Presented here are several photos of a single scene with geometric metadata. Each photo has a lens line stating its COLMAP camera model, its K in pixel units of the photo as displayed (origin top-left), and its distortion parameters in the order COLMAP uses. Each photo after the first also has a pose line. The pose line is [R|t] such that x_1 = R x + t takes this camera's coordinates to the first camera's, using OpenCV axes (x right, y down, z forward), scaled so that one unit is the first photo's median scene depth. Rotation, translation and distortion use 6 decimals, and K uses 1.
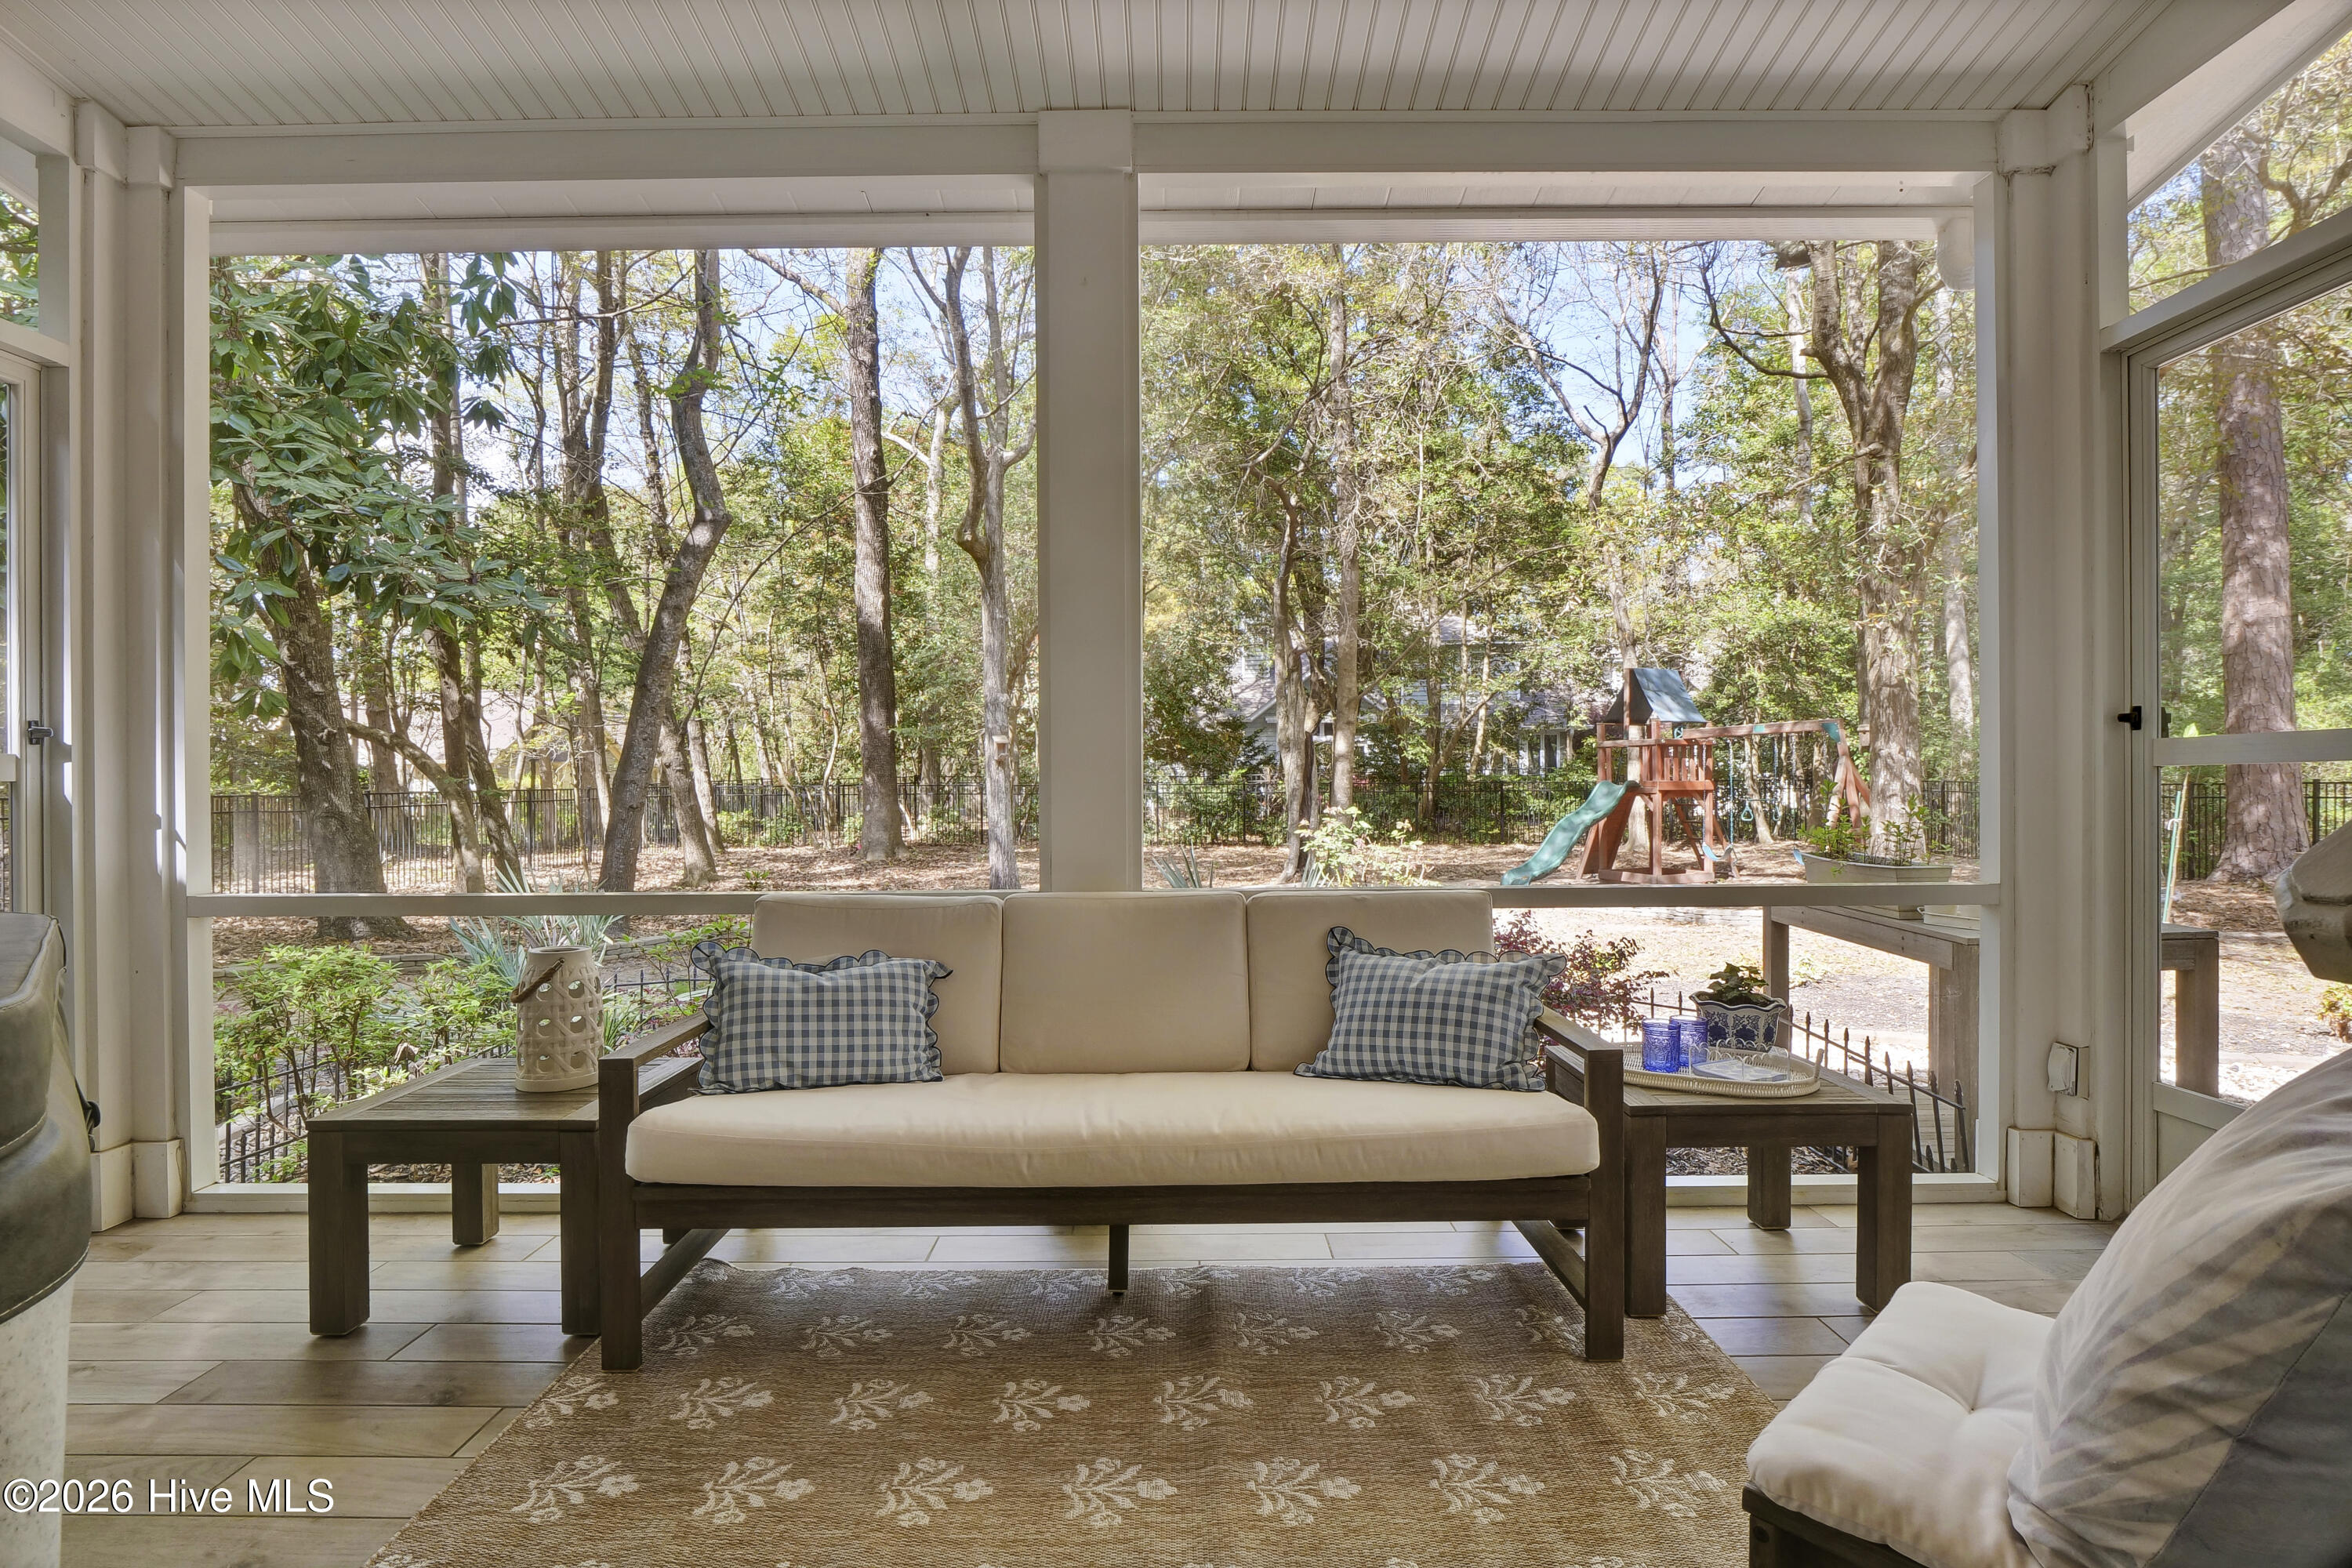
lens RADIAL K [[1188.5, 0, 1190.7], [0, 1188.5, 774.3], [0, 0, 1]] dist [-0.006488, 0.000193]
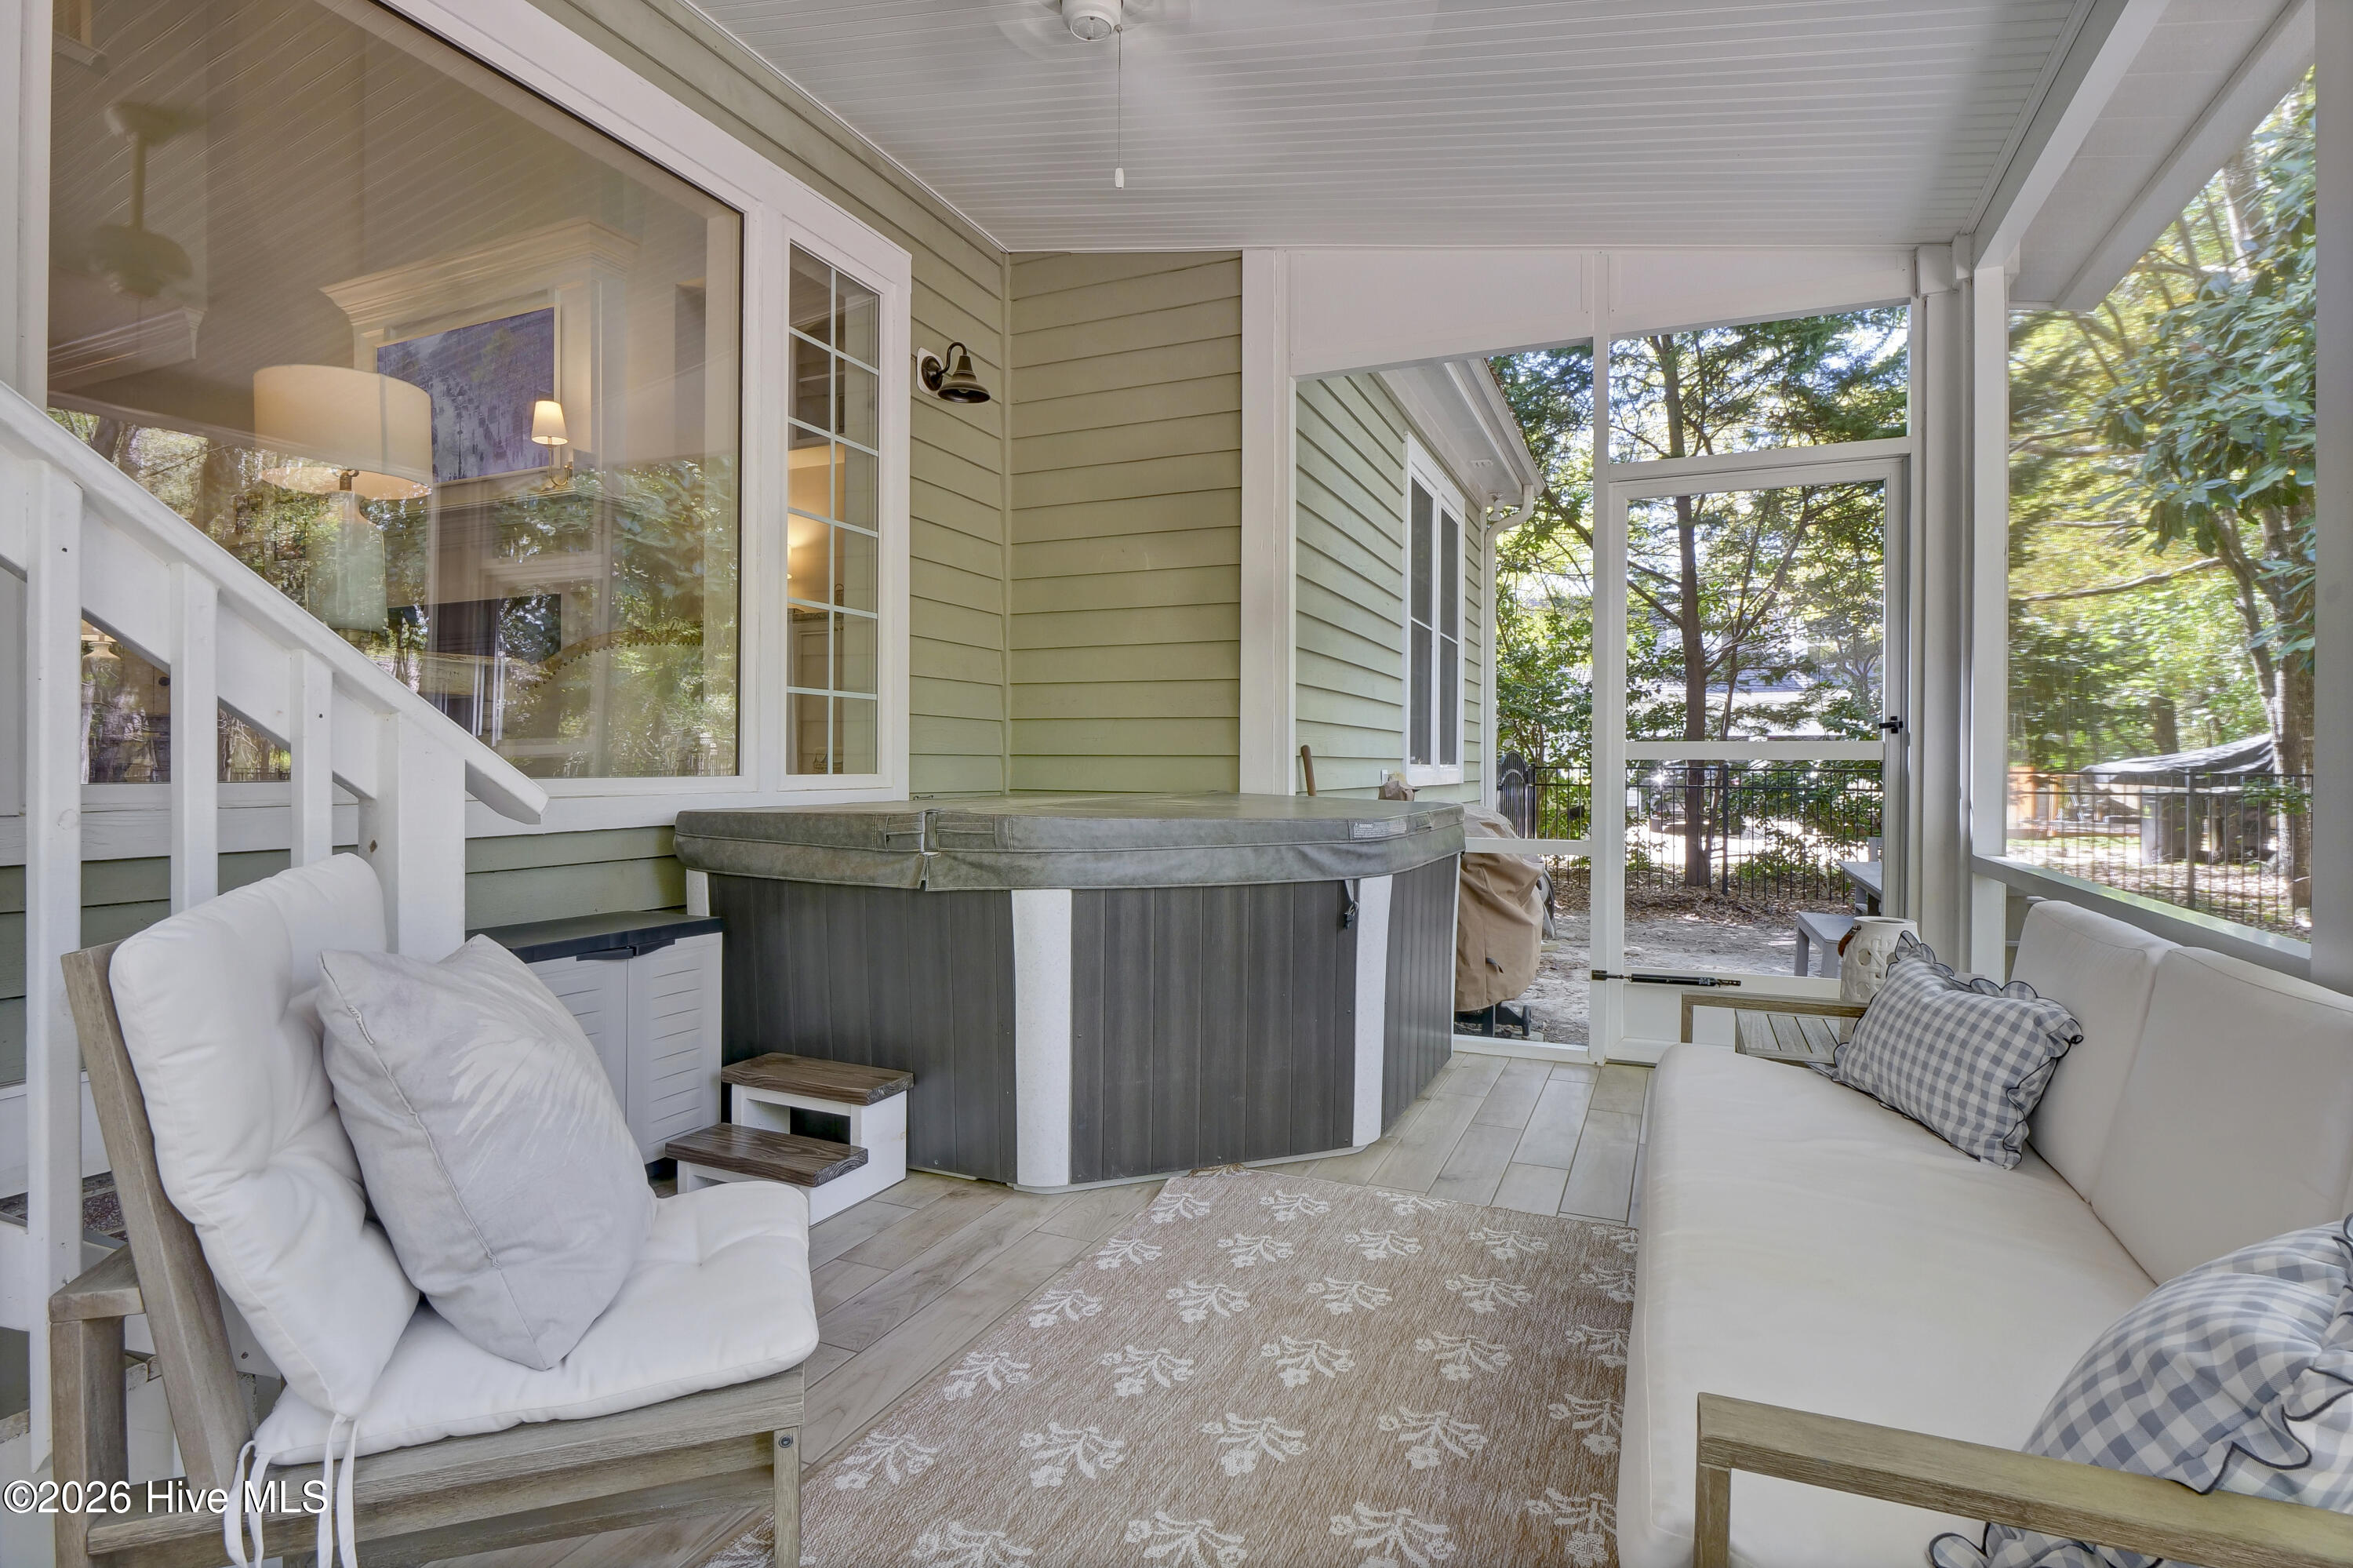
lens RADIAL K [[1189.1, 0, 1183.9], [0, 1189.1, 772.9], [0, 0, 1]] dist [-0.006488, 0.000193]
pose [[-0.390593, 0.010018, -0.920509, 0.438637], [-0.005603, 0.999896, 0.013259, 0.003640], [0.920547, 0.010337, -0.390496, 0.540420]]
